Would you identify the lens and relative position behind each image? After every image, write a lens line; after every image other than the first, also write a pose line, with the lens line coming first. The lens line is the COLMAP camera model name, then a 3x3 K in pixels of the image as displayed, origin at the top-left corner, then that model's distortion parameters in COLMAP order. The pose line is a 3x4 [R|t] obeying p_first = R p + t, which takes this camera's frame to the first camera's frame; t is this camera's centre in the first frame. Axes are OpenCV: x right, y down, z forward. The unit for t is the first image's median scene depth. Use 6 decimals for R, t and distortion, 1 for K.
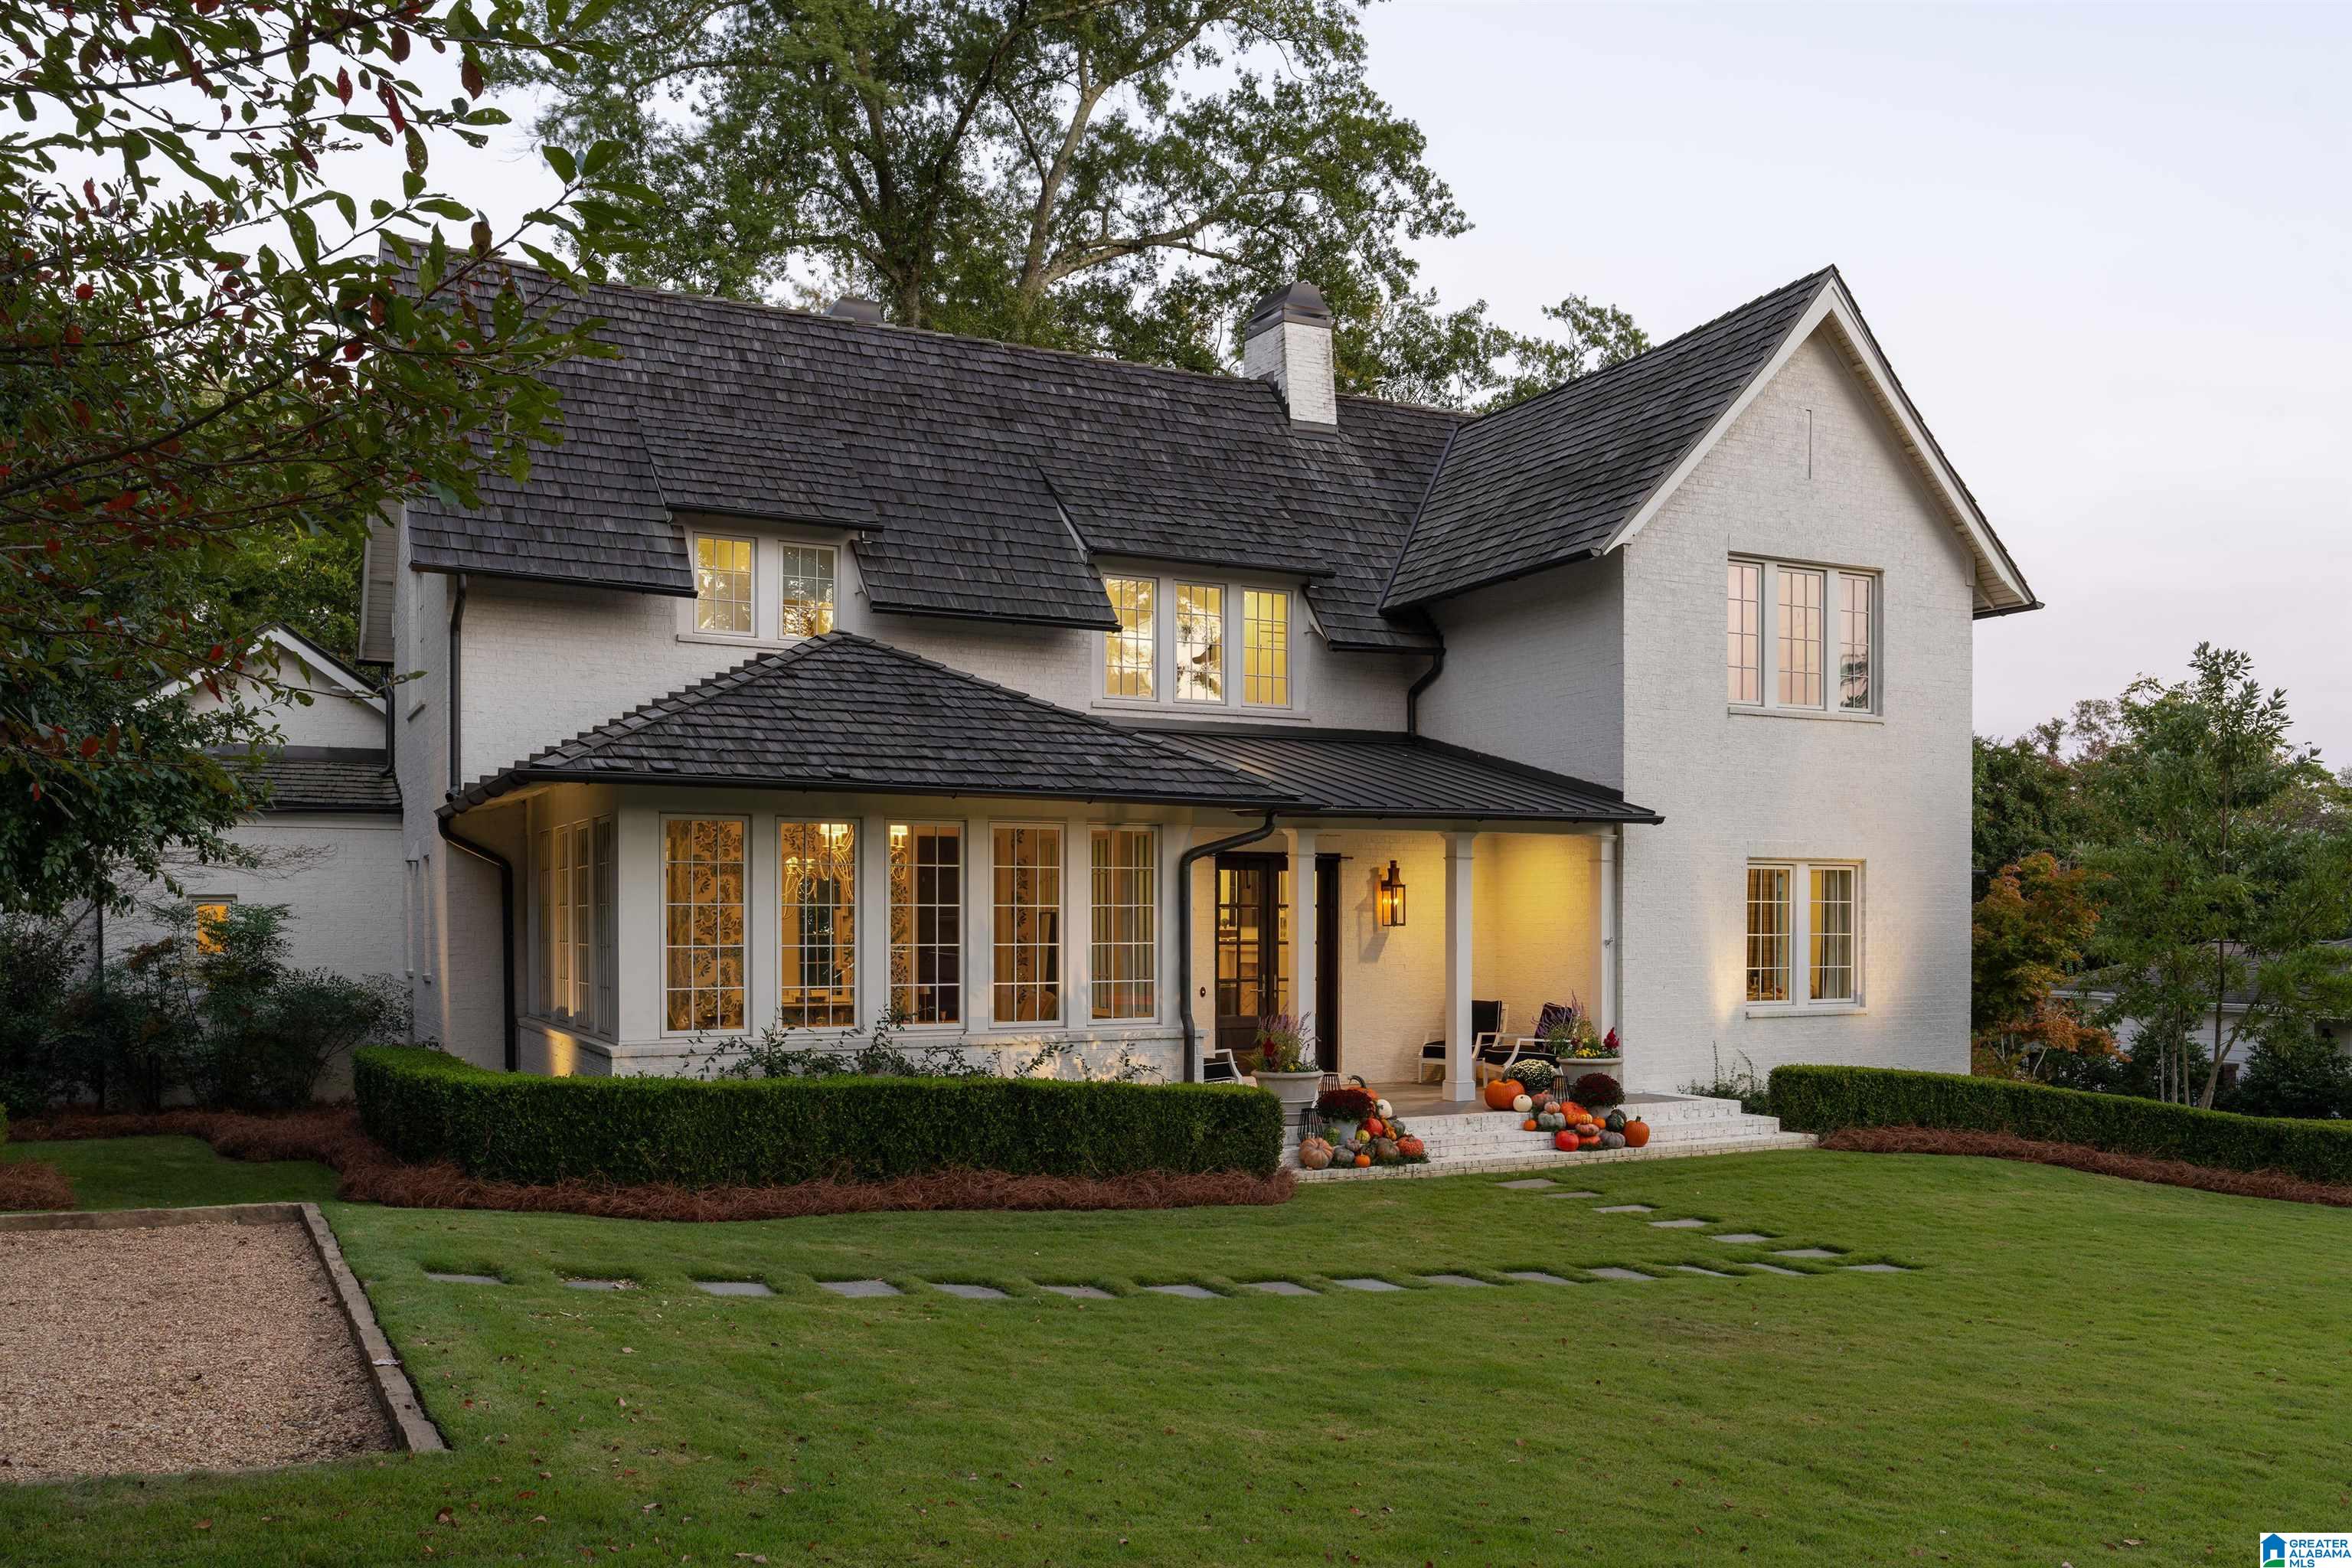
lens RADIAL K [[1868.9, 0, 1150.0], [0, 1868.9, 929.0], [0, 0, 1]] dist [0.006241, -0.005819]
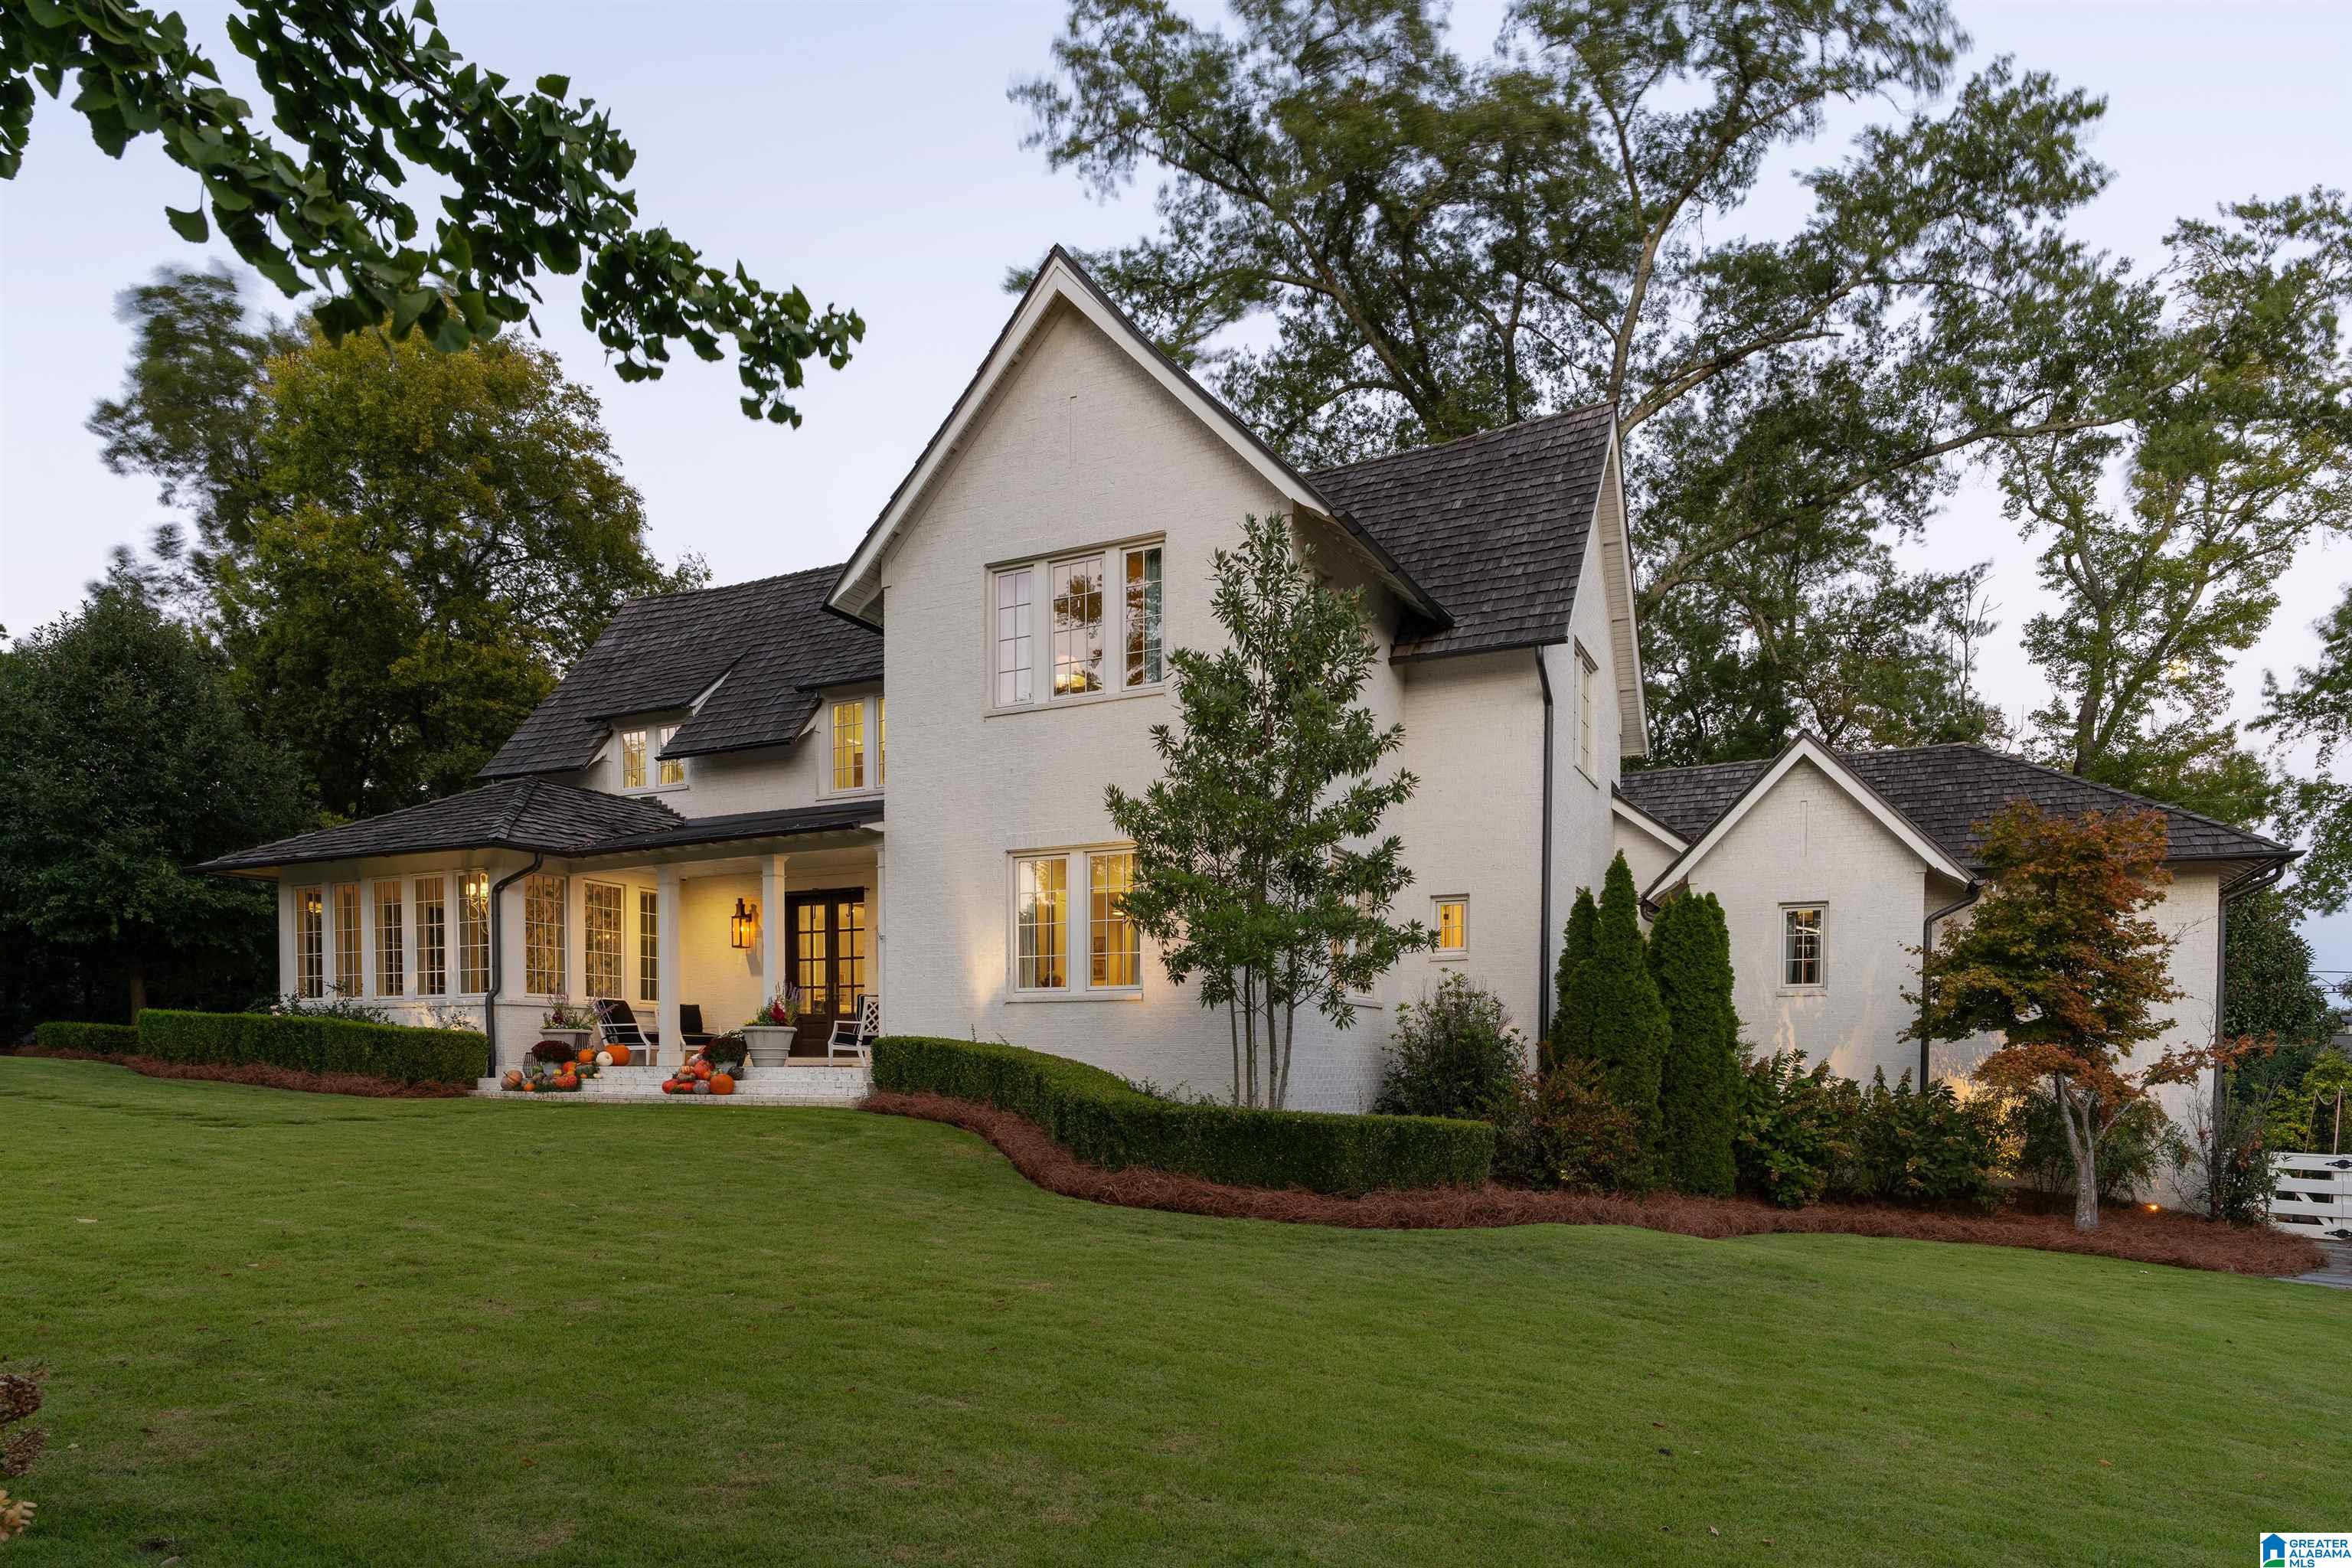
lens RADIAL K [[1388.8, 0, 1147.4], [0, 1388.8, 1090.4], [0, 0, 1]] dist [0.003076, -0.002246]
pose [[0.587617, 0.019841, -0.808896, 1.001765], [-0.006113, 0.999780, 0.020082, 0.081076], [0.809116, -0.006856, 0.587609, 0.598596]]
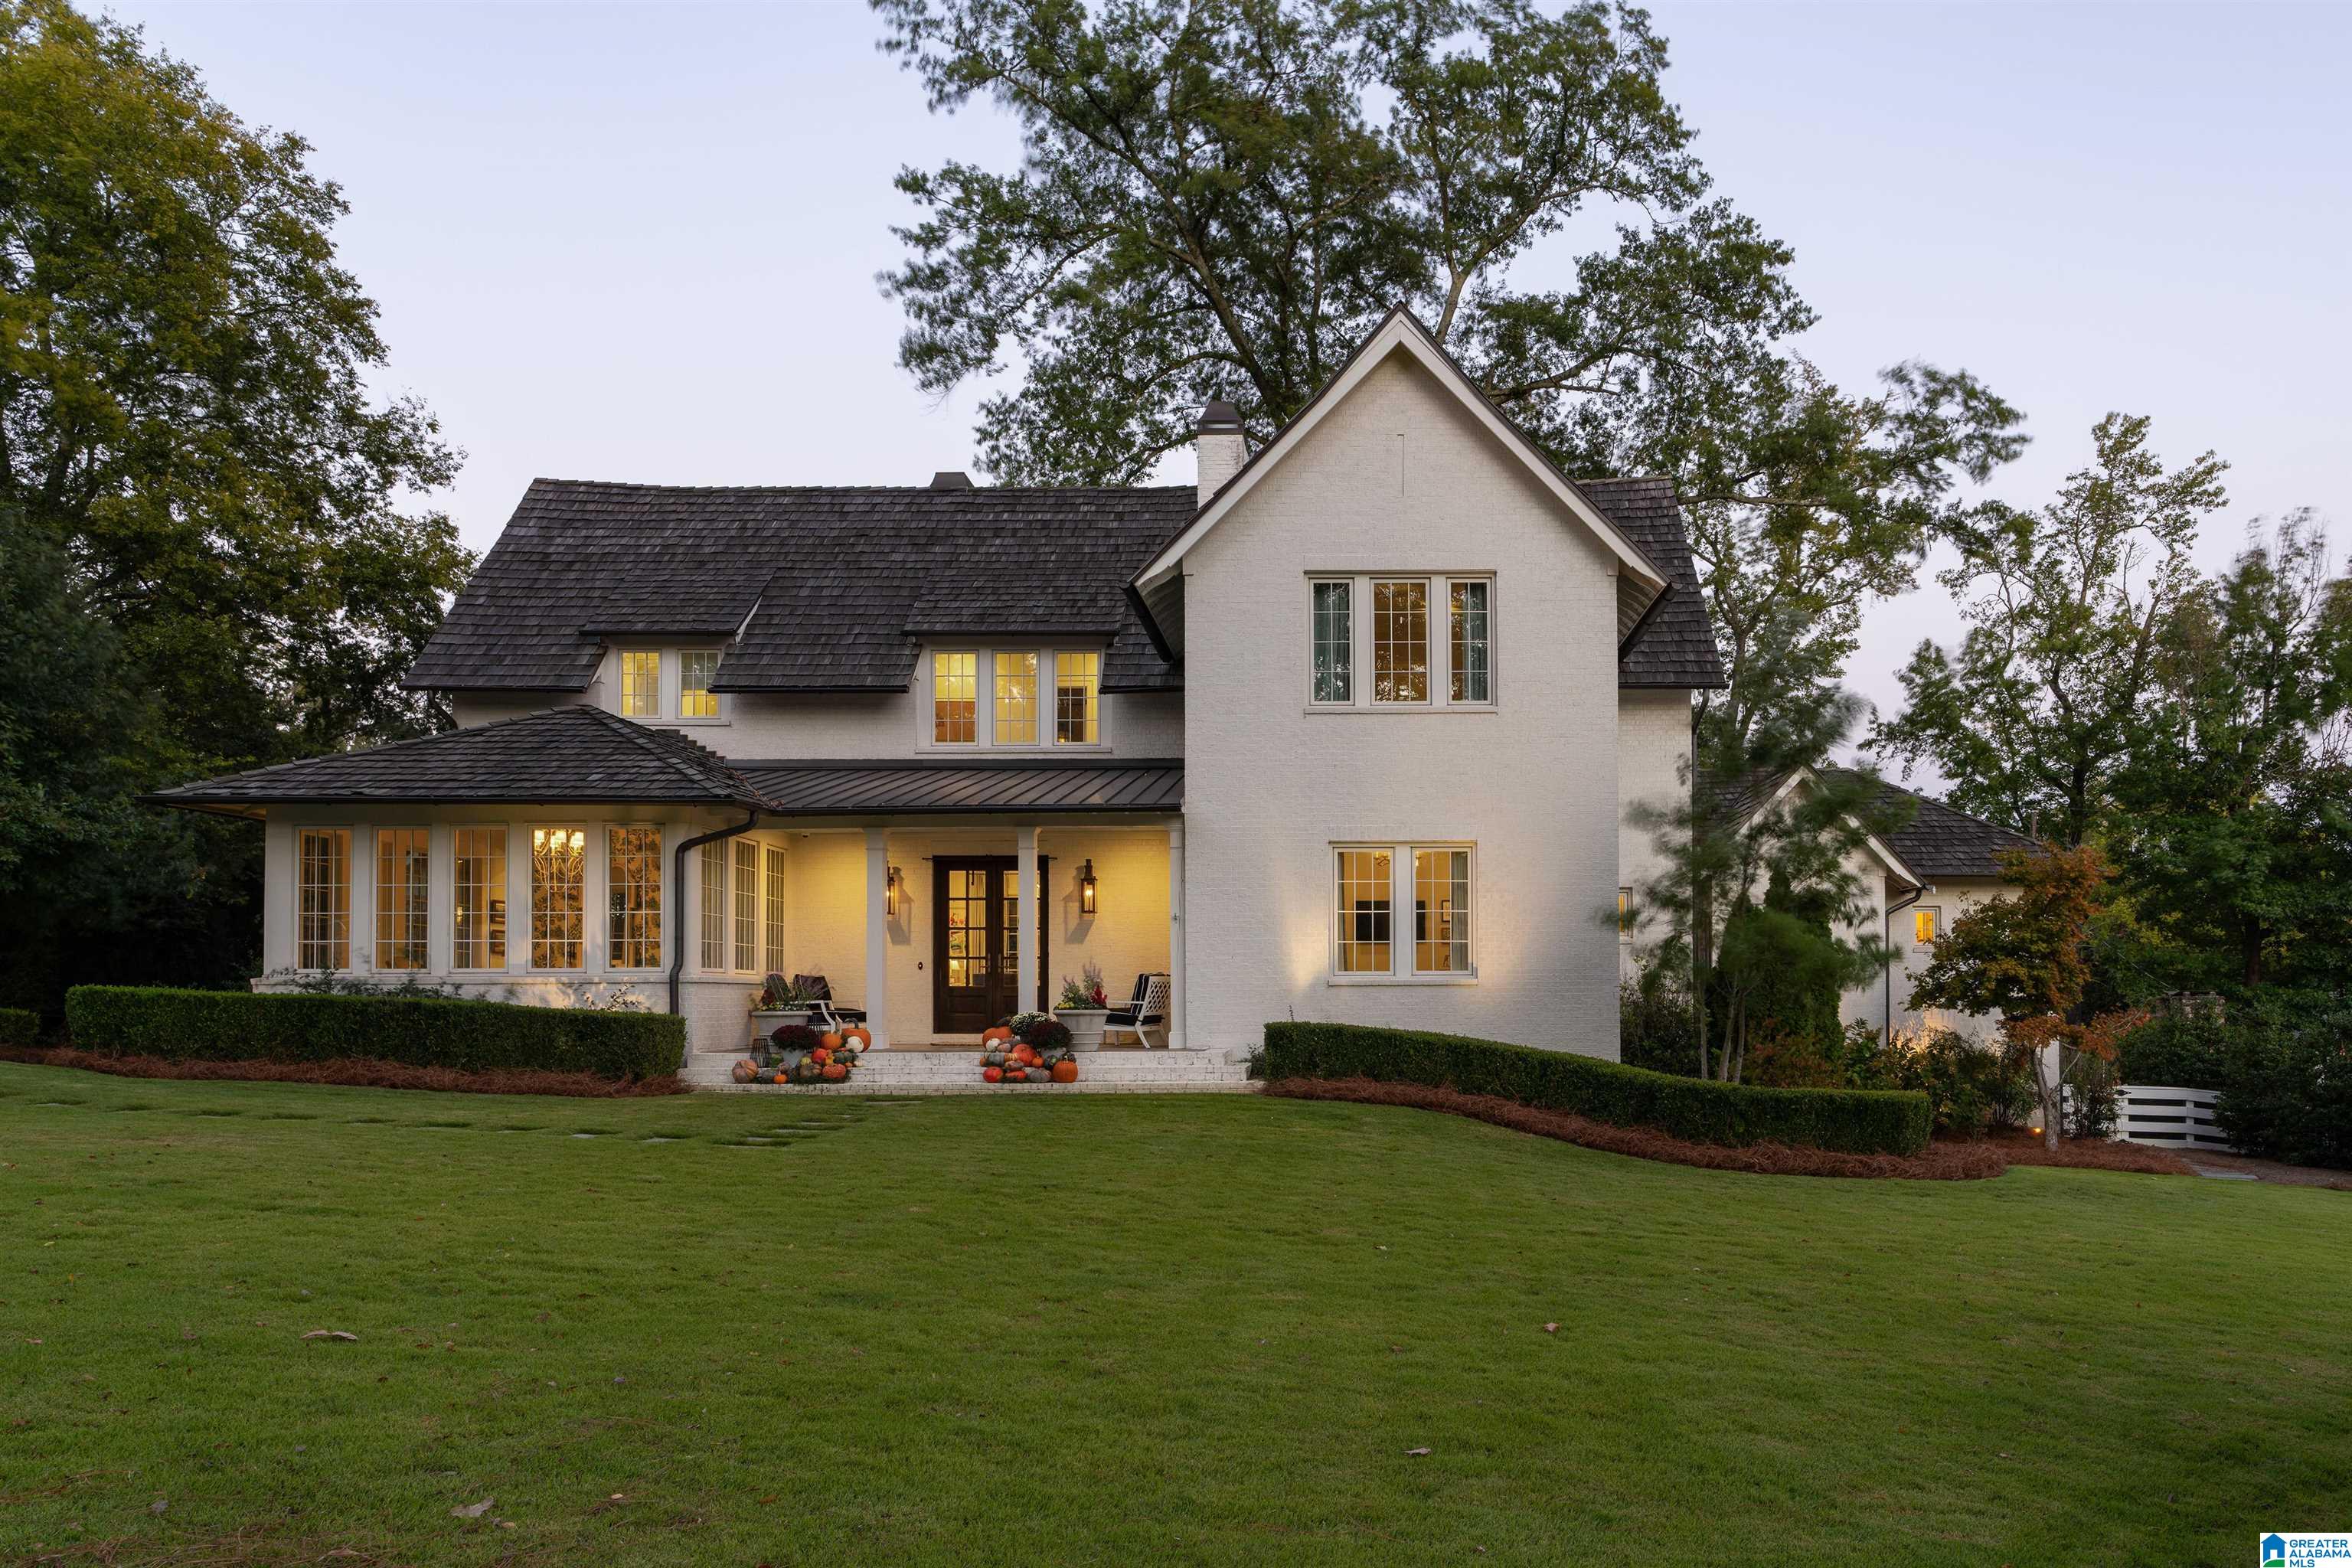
lens RADIAL K [[1530.9, 0, 1328.1], [0, 1530.9, 945.9], [0, 0, 1]] dist [-0.009106, 0.013126]
pose [[0.890111, -0.017219, -0.455418, 0.729061], [0.000408, 0.999316, -0.036986, 0.057226], [0.455743, 0.032736, 0.889509, 0.191805]]
